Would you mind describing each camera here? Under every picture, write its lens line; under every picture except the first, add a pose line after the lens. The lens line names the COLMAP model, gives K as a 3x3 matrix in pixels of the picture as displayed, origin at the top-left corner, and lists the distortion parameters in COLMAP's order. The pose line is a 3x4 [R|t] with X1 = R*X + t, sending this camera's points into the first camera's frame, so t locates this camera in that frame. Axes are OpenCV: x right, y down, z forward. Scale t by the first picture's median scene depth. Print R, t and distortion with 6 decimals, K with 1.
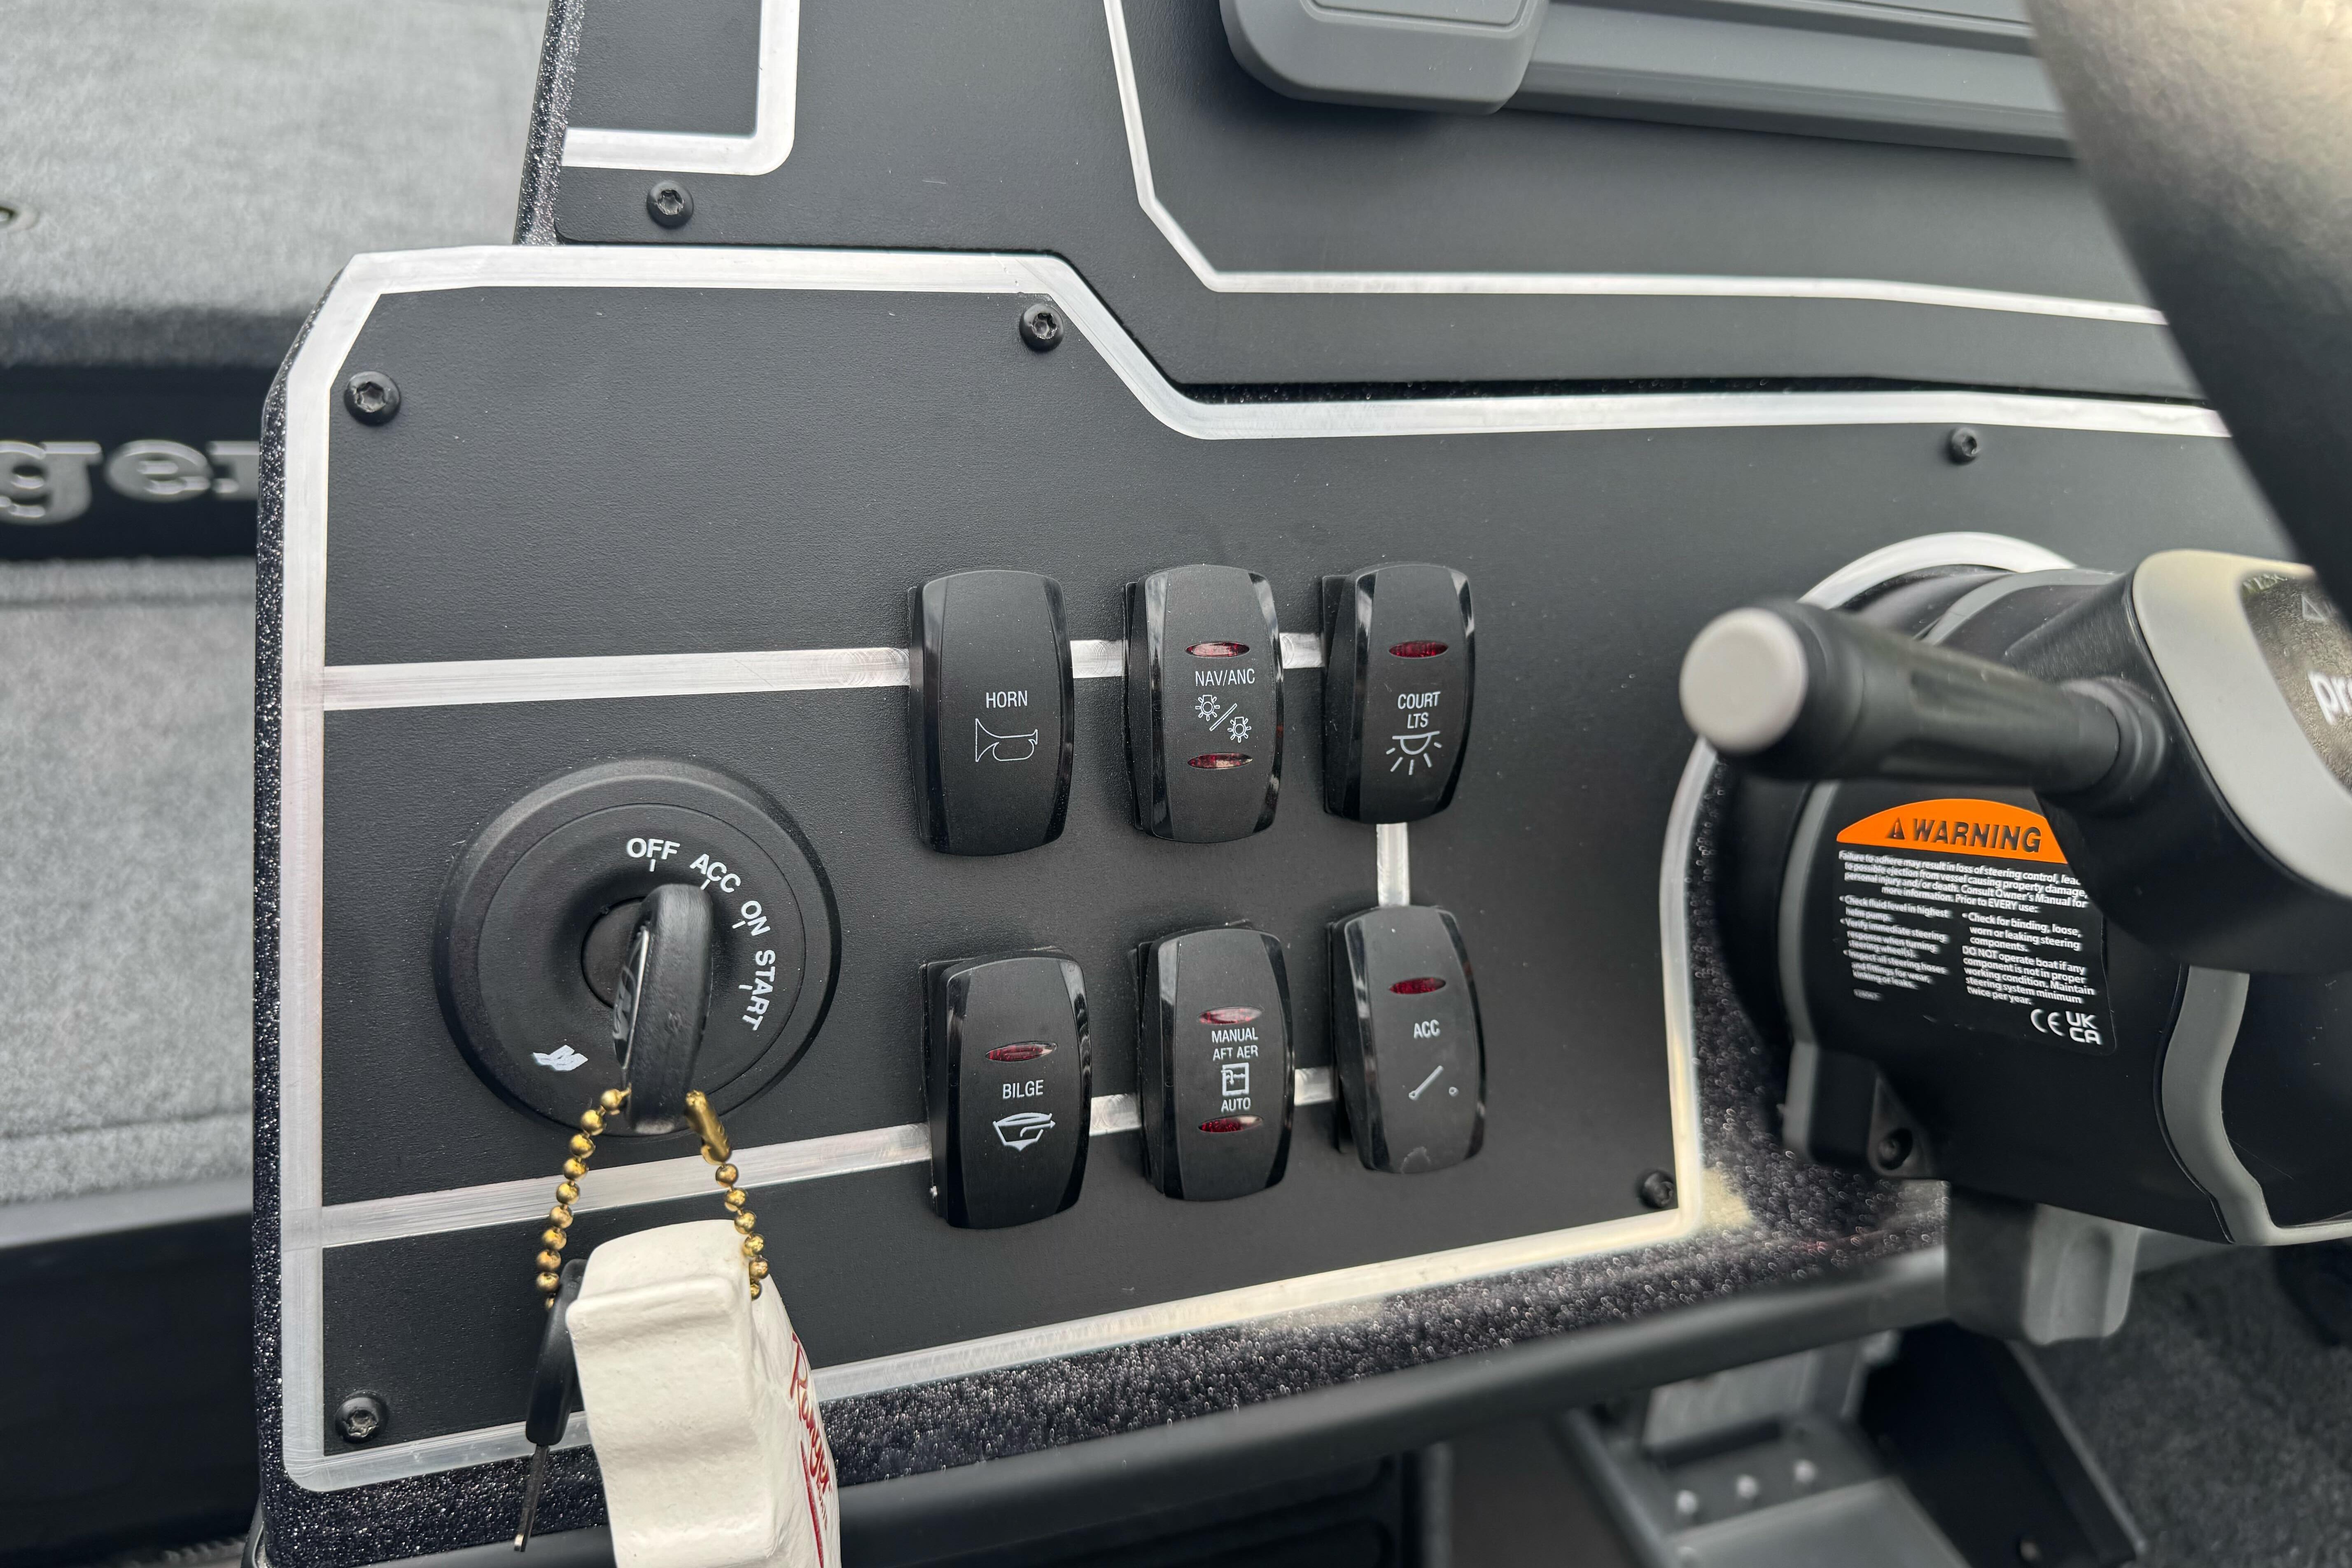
lens RADIAL K [[1637.9, 0, 1163.6], [0, 1637.9, 713.8], [0, 0, 1]] dist [0.027030, -0.037511]
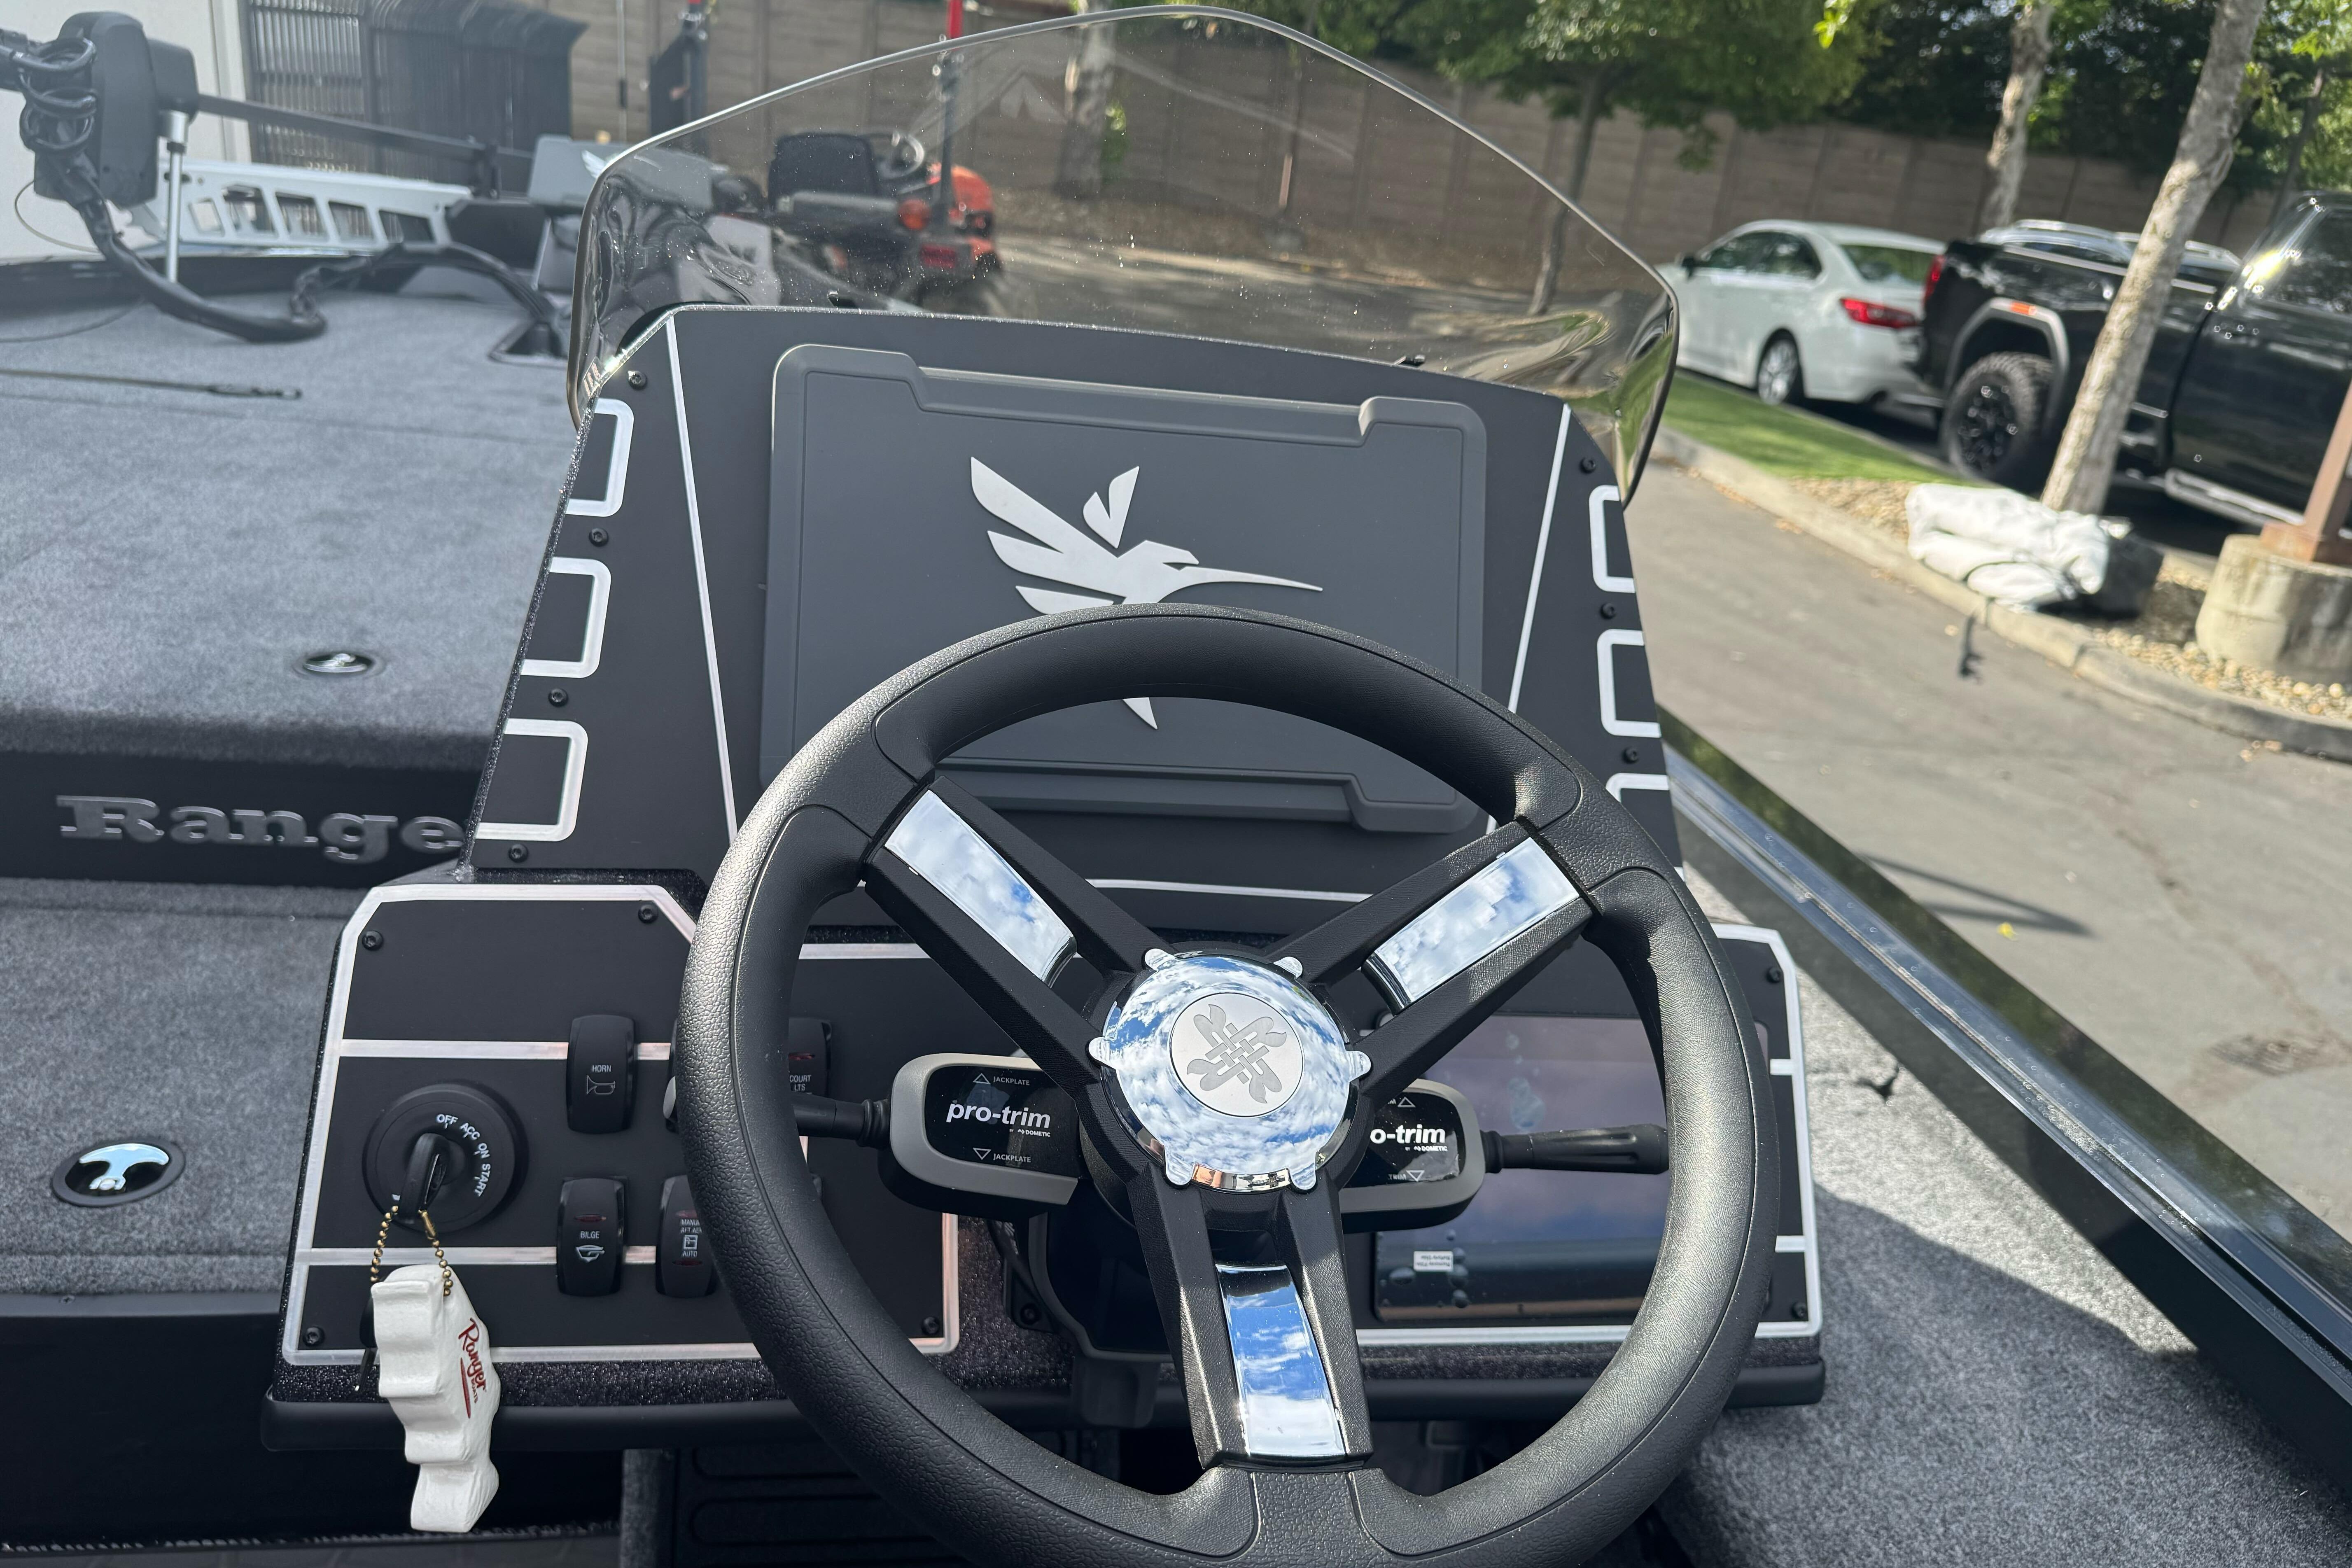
lens RADIAL K [[1637.9, 0, 1210.7], [0, 1637.9, 741.6], [0, 0, 1]] dist [0.027030, -0.037511]
pose [[0.985523, 0.050818, -0.161744, 1.109890], [-0.075588, 0.985657, -0.150887, -0.179675], [0.151756, 0.160928, 0.975229, -1.267494]]
